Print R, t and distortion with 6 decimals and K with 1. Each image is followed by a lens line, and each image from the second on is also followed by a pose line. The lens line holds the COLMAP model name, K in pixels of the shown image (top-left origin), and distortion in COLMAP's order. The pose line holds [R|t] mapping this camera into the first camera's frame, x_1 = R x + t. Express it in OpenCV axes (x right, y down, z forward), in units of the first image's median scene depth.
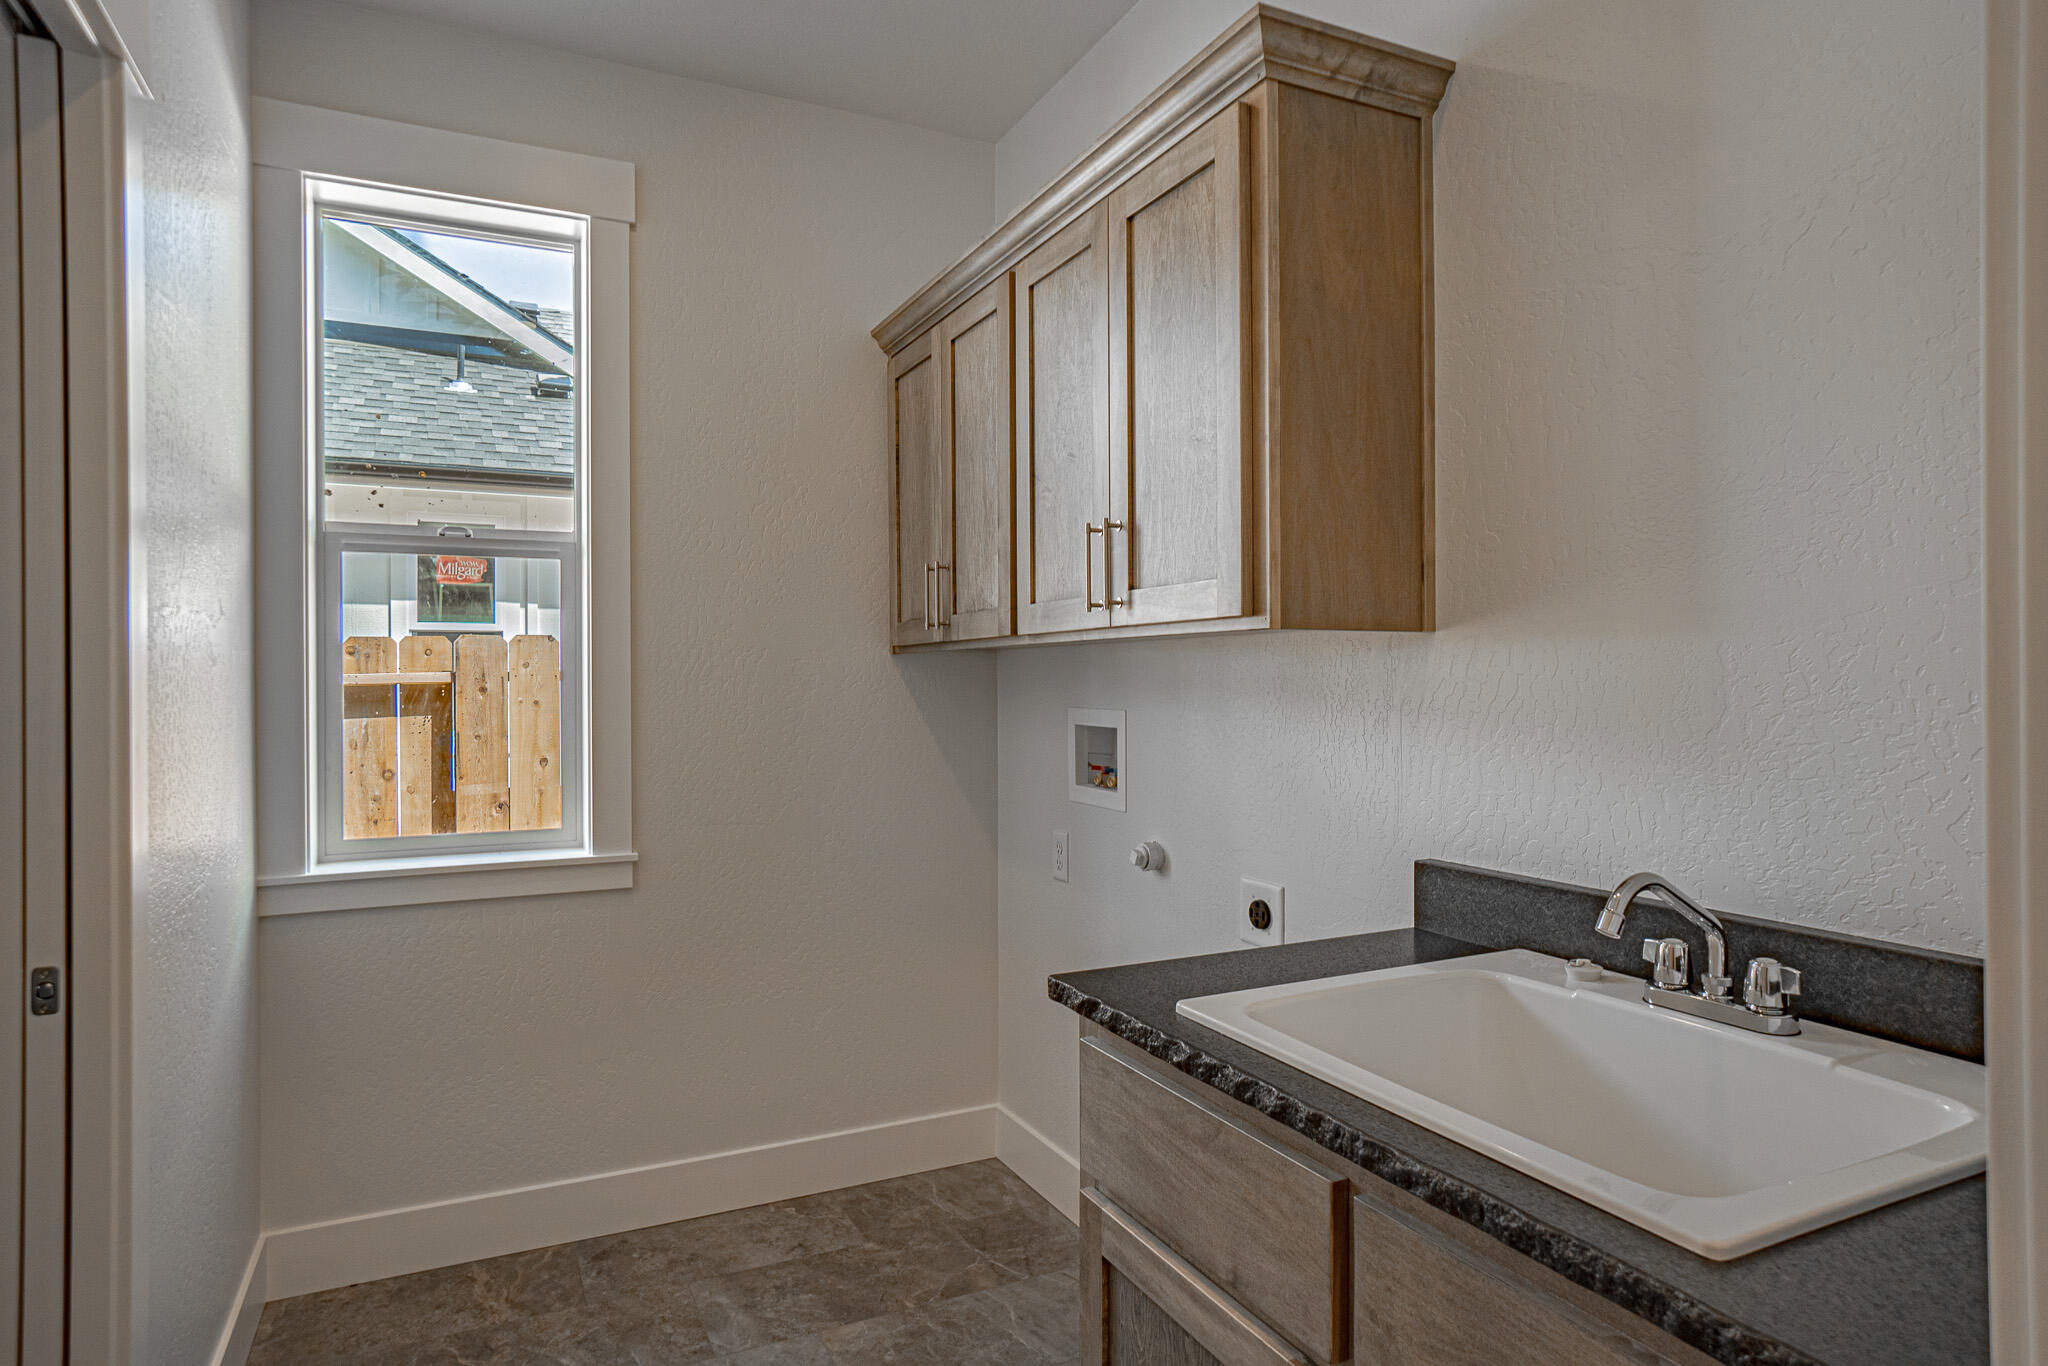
lens RADIAL K [[1178.8, 0, 1025.1], [0, 1178.8, 681.0], [0, 0, 1]] dist [-0.027746, 0.022797]
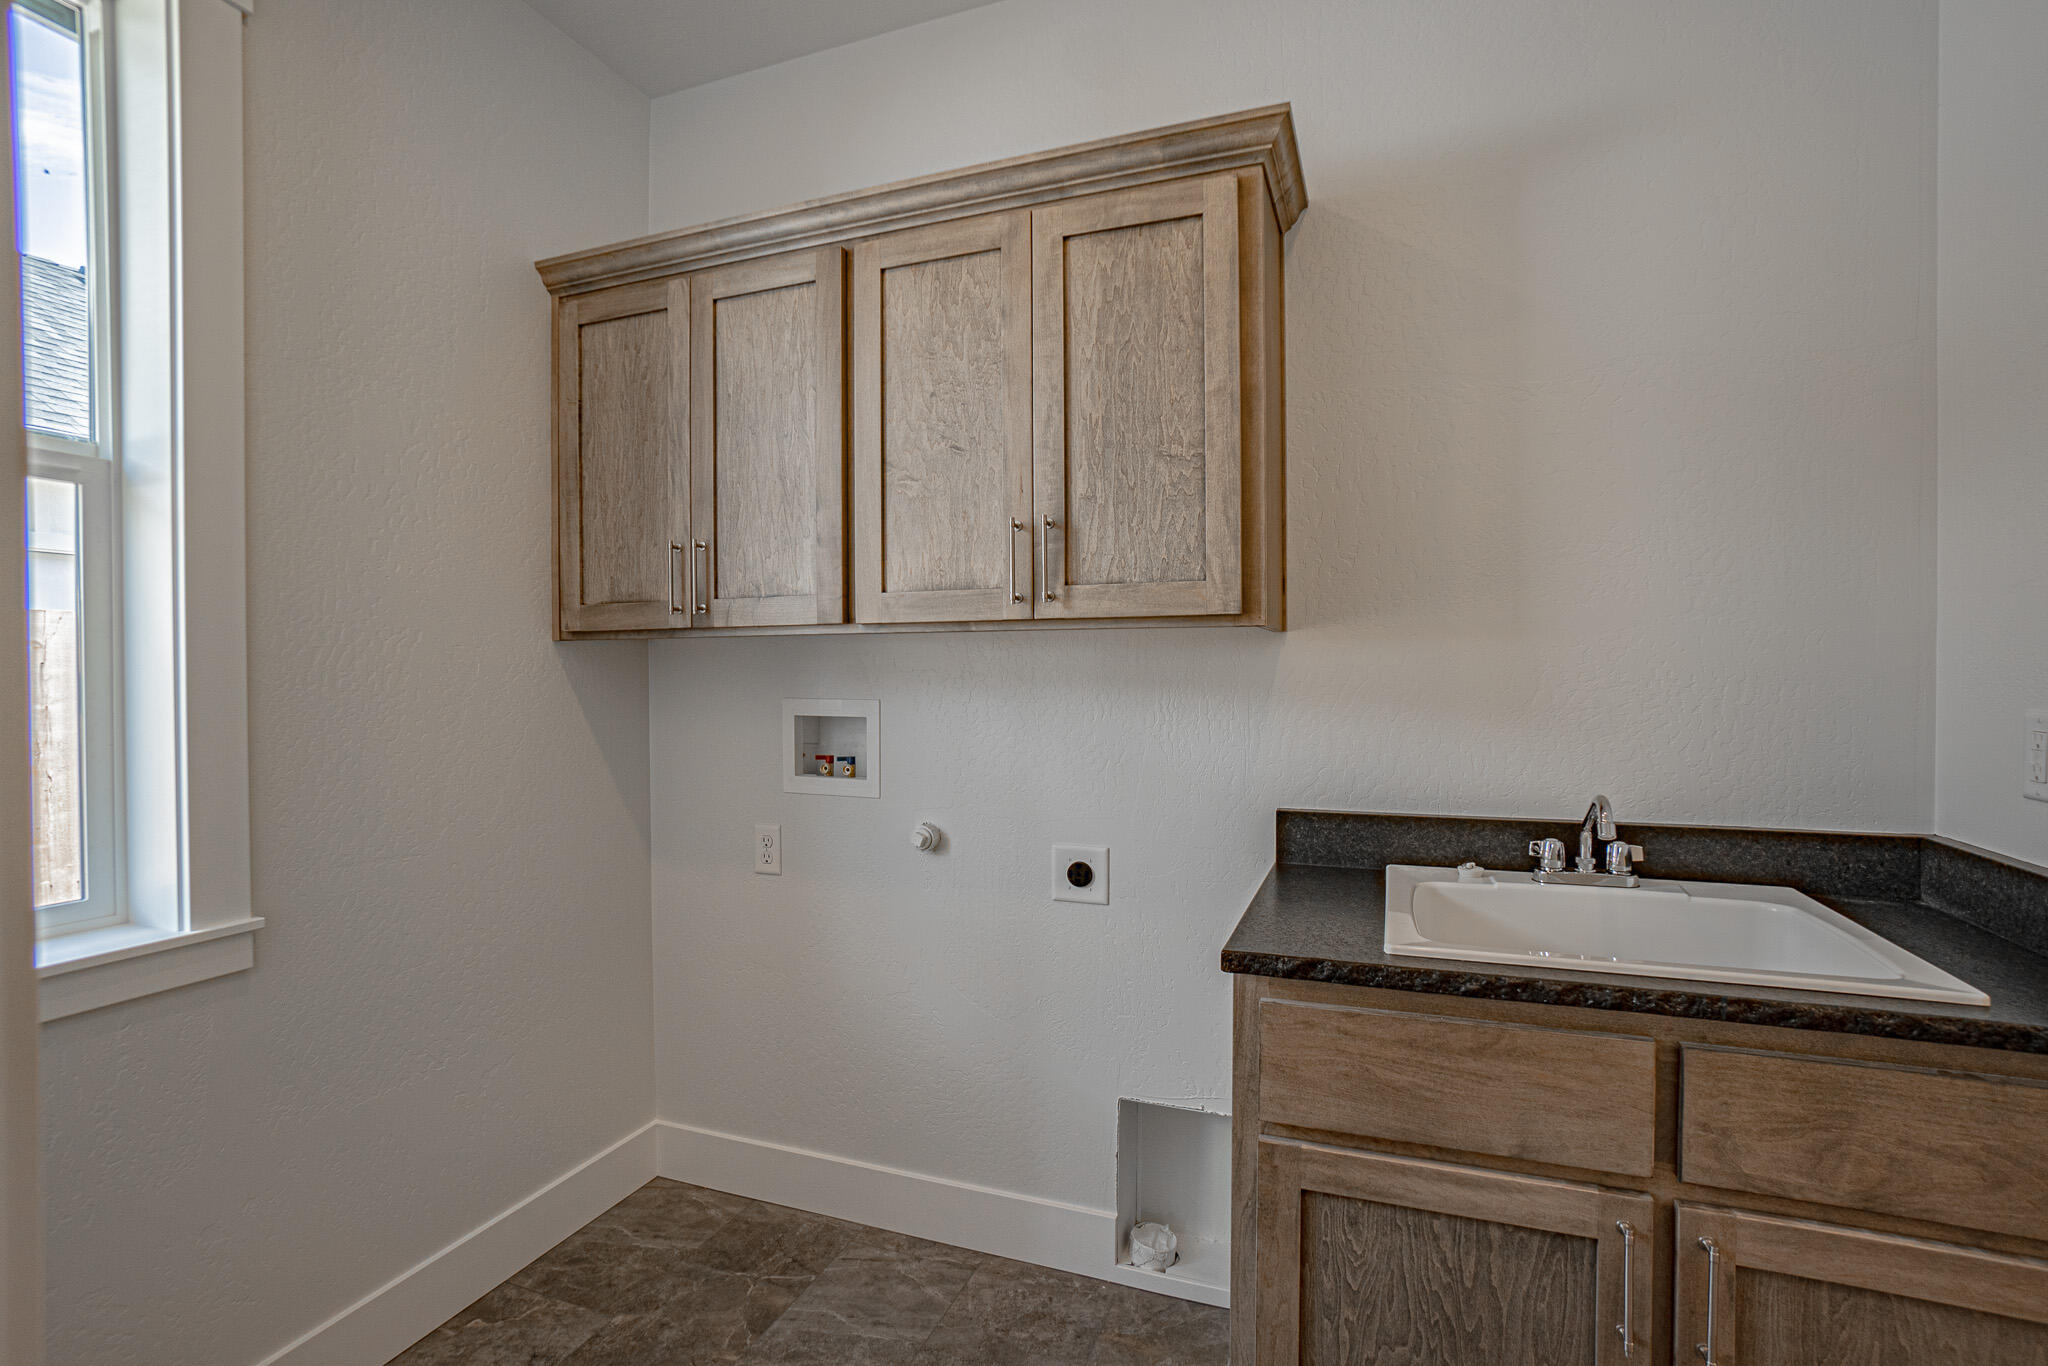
lens RADIAL K [[968.8, 0, 1023.9], [0, 968.8, 684.8], [0, 0, 1]] dist [-0.037761, 0.005603]
pose [[0.723890, -0.008313, 0.689866, -0.493162], [0.001870, 0.999947, 0.010088, 0.003692], [-0.689913, -0.006012, 0.723867, 0.353278]]
